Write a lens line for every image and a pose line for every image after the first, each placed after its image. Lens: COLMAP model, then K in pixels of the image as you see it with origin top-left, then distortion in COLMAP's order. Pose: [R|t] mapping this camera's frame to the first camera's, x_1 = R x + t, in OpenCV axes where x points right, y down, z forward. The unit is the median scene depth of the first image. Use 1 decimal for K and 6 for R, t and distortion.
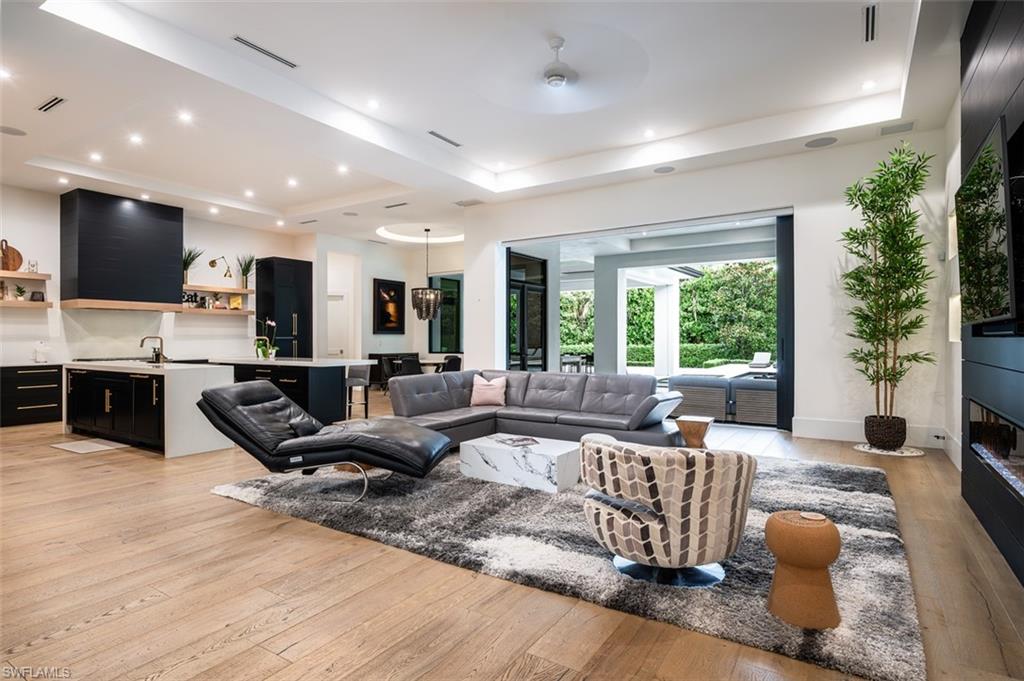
lens RADIAL K [[529.8, 0, 511.5], [0, 529.8, 337.6], [0, 0, 1]] dist [0.003302, -0.004383]
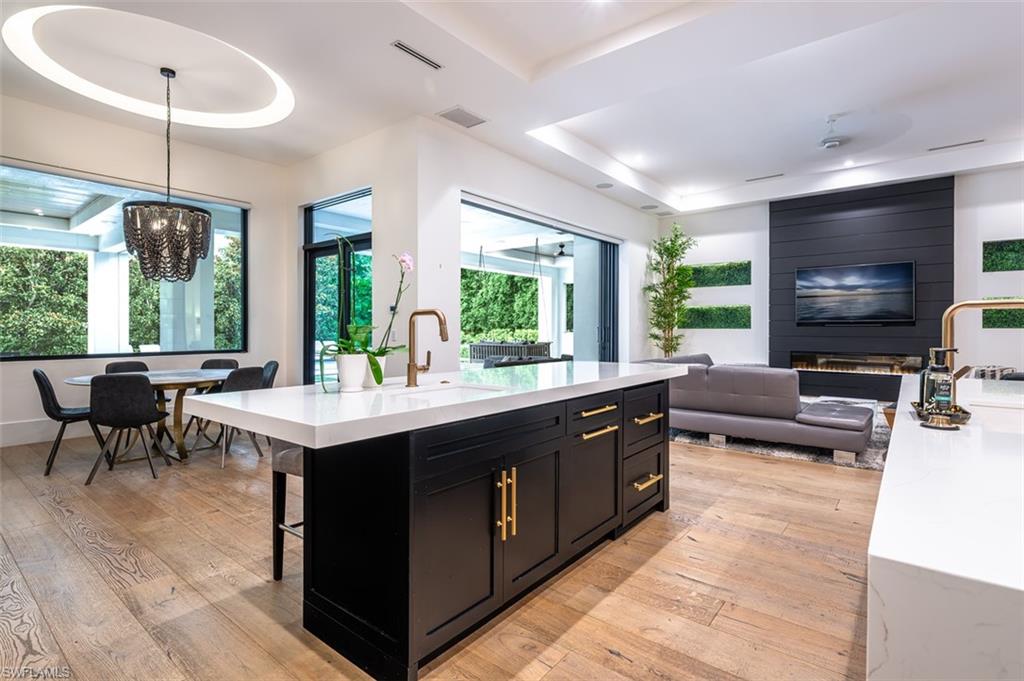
lens RADIAL K [[498.5, 0, 509.8], [0, 498.5, 326.3], [0, 0, 1]] dist [0.000286, -0.000405]
pose [[0.107744, 0.008419, 0.994143, -0.606099], [-0.002339, 0.999964, -0.008215, 0.007672], [-0.994176, -0.001440, 0.107760, 0.778176]]
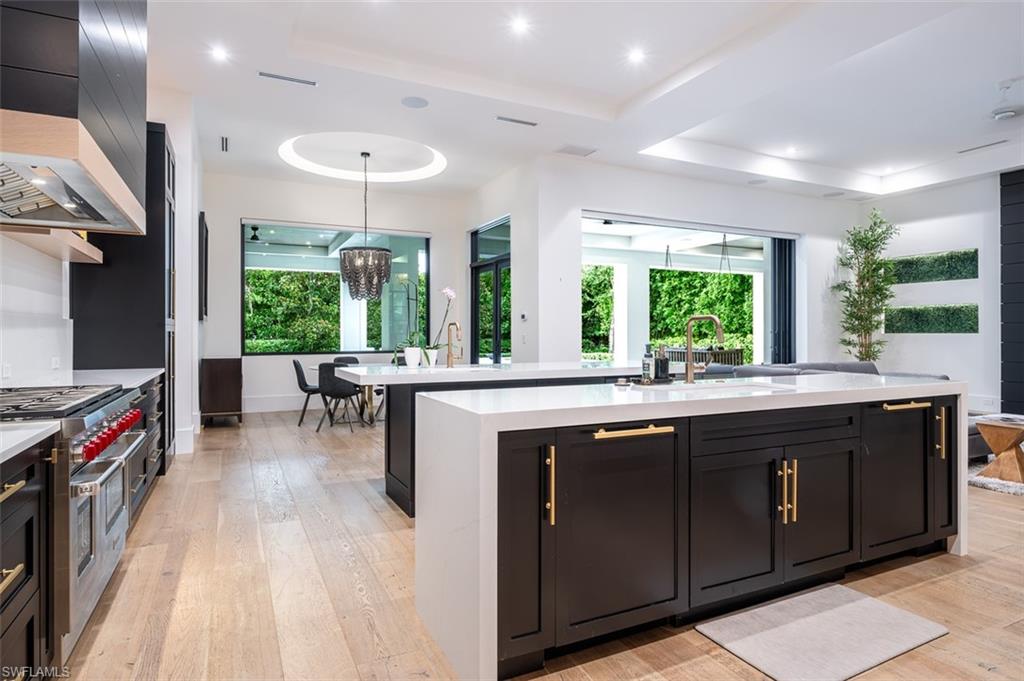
lens RADIAL K [[571.4, 0, 507.7], [0, 571.4, 327.4], [0, 0, 1]] dist [-0.003415, 0.001521]
pose [[0.519851, 0.012589, 0.854164, -0.730344], [-0.002903, 0.999912, -0.012970, 0.008195], [-0.854252, 0.004263, 0.519842, 0.587714]]
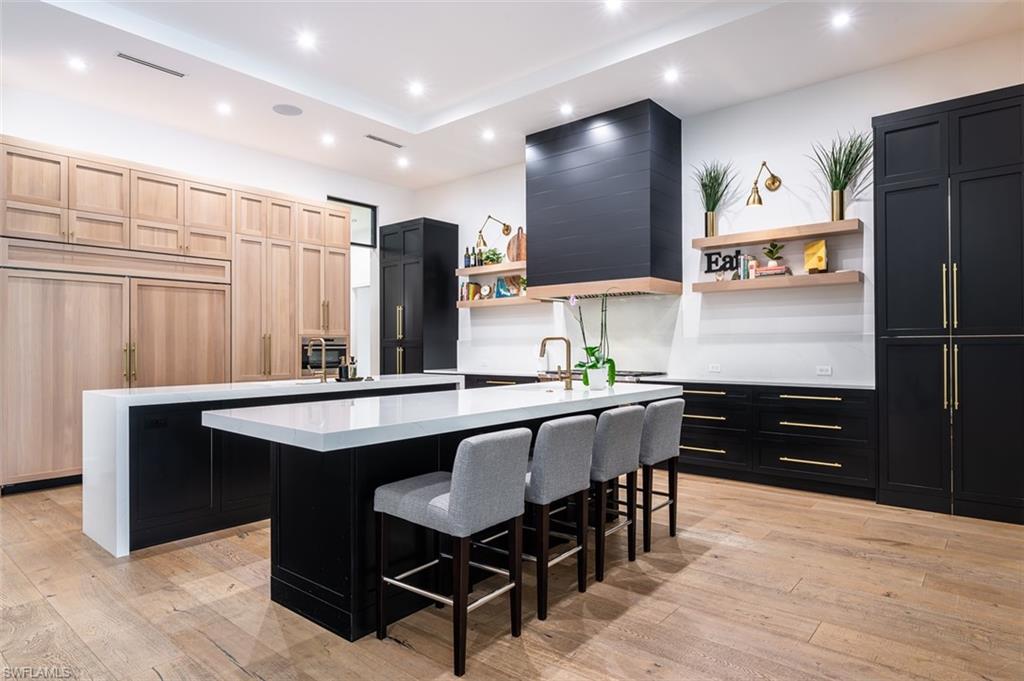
lens RADIAL K [[585.6, 0, 508.8], [0, 585.6, 339.7], [0, 0, 1]] dist [-0.000163, -0.000289]
pose [[-0.134387, -0.005204, -0.990915, -0.012366], [0.006070, 0.999963, -0.006075, 0.003109], [0.990910, -0.006832, -0.134351, 0.858726]]
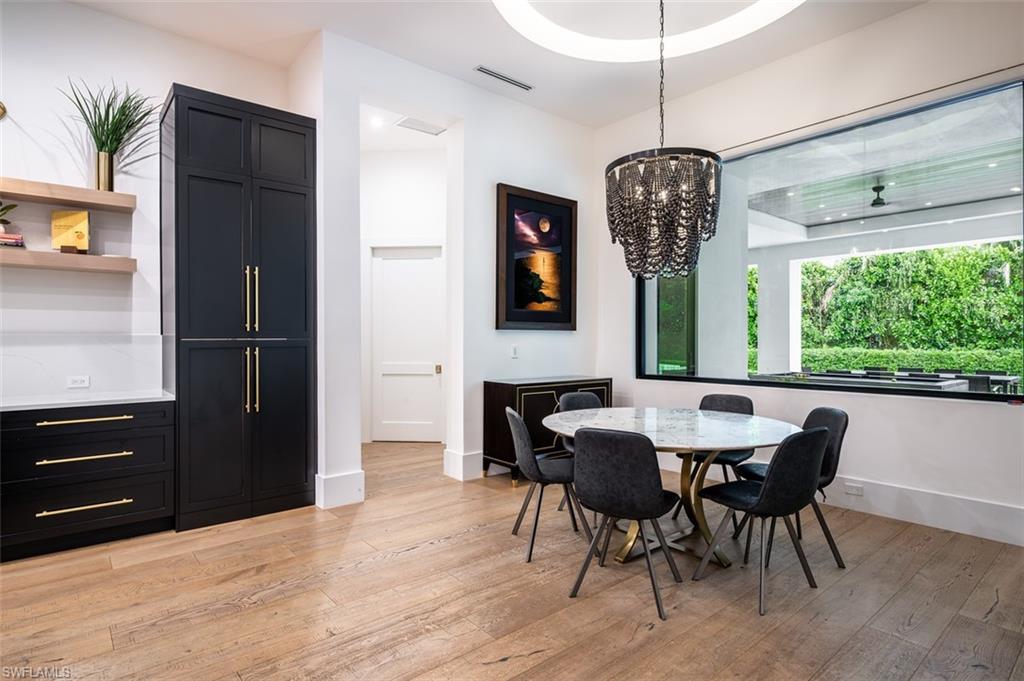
lens RADIAL K [[540.5, 0, 512.3], [0, 540.5, 339.2], [0, 0, 1]] dist [-0.005549, 0.001487]
pose [[0.955657, 0.002072, -0.294475, -0.171936], [-0.001318, 0.999995, 0.002757, -0.001154], [0.294480, -0.002247, 0.955655, 0.804185]]
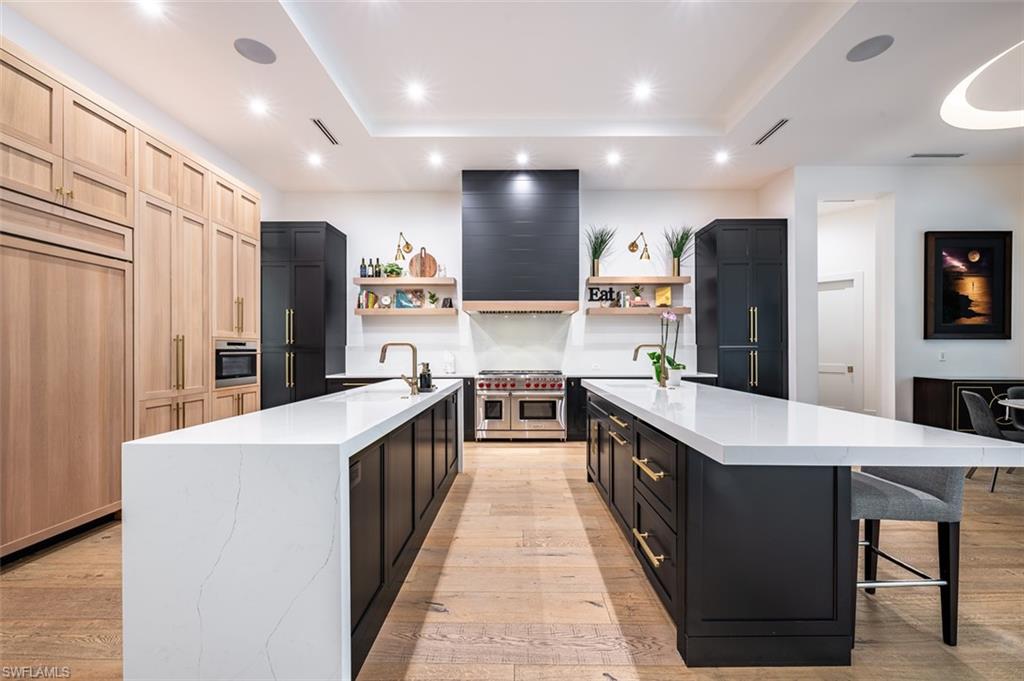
lens RADIAL K [[408.8, 0, 515.5], [0, 408.8, 348.1], [0, 0, 1]] dist [-0.001075, 0.000228]
pose [[0.535757, -0.000936, -0.844372, -0.175522], [0.000192, 0.999999, -0.000987, 0.002505], [0.844372, 0.000367, 0.535757, 0.571908]]
